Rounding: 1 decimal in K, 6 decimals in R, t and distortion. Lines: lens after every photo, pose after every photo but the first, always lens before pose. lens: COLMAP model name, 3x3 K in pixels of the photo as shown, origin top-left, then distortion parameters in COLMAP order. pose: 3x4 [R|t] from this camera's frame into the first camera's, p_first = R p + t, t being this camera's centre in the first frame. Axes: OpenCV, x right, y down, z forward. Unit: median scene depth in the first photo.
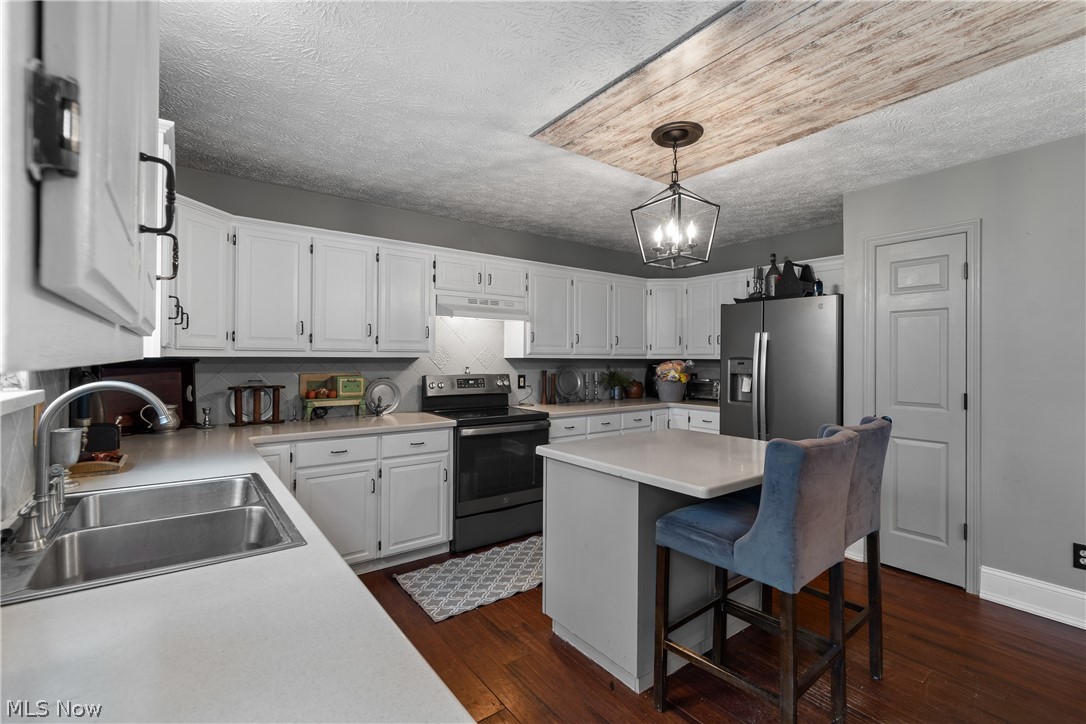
lens RADIAL K [[480.5, 0, 553.6], [0, 480.5, 355.1], [0, 0, 1]] dist [0.002033, -0.002678]
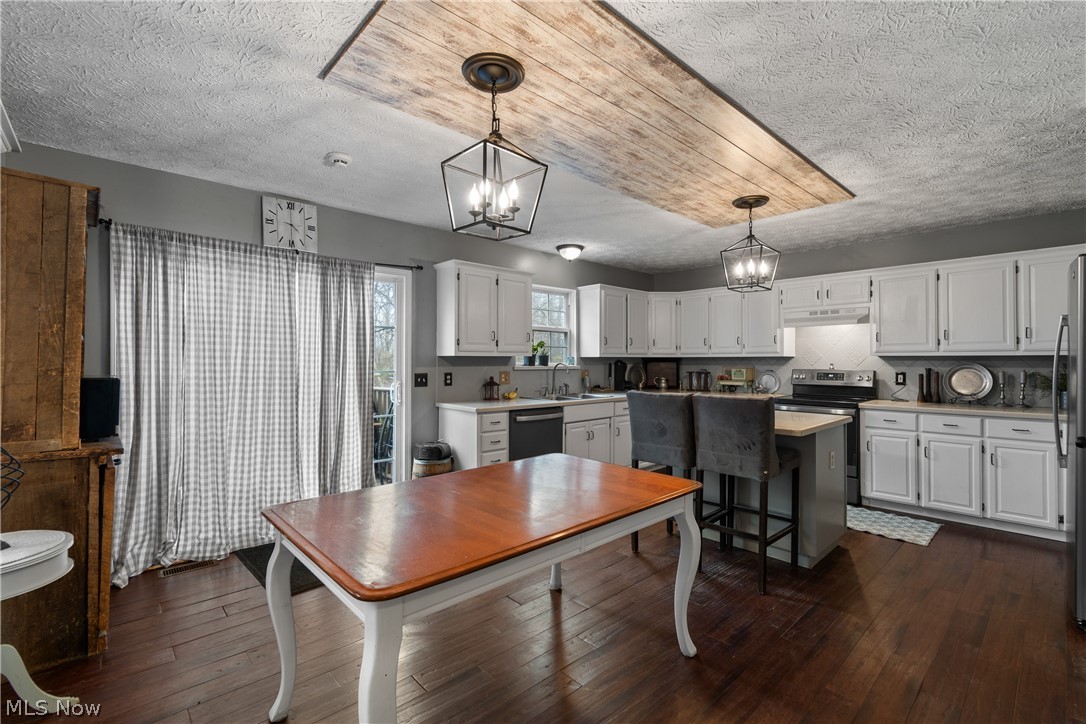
lens RADIAL K [[480.5, 0, 556.3], [0, 480.5, 358.8], [0, 0, 1]] dist [0.002033, -0.002678]
pose [[0.108580, -0.008489, -0.994051, 1.193275], [0.006997, 0.999945, -0.007775, 0.019967], [0.994063, -0.006111, 0.108633, 0.181523]]
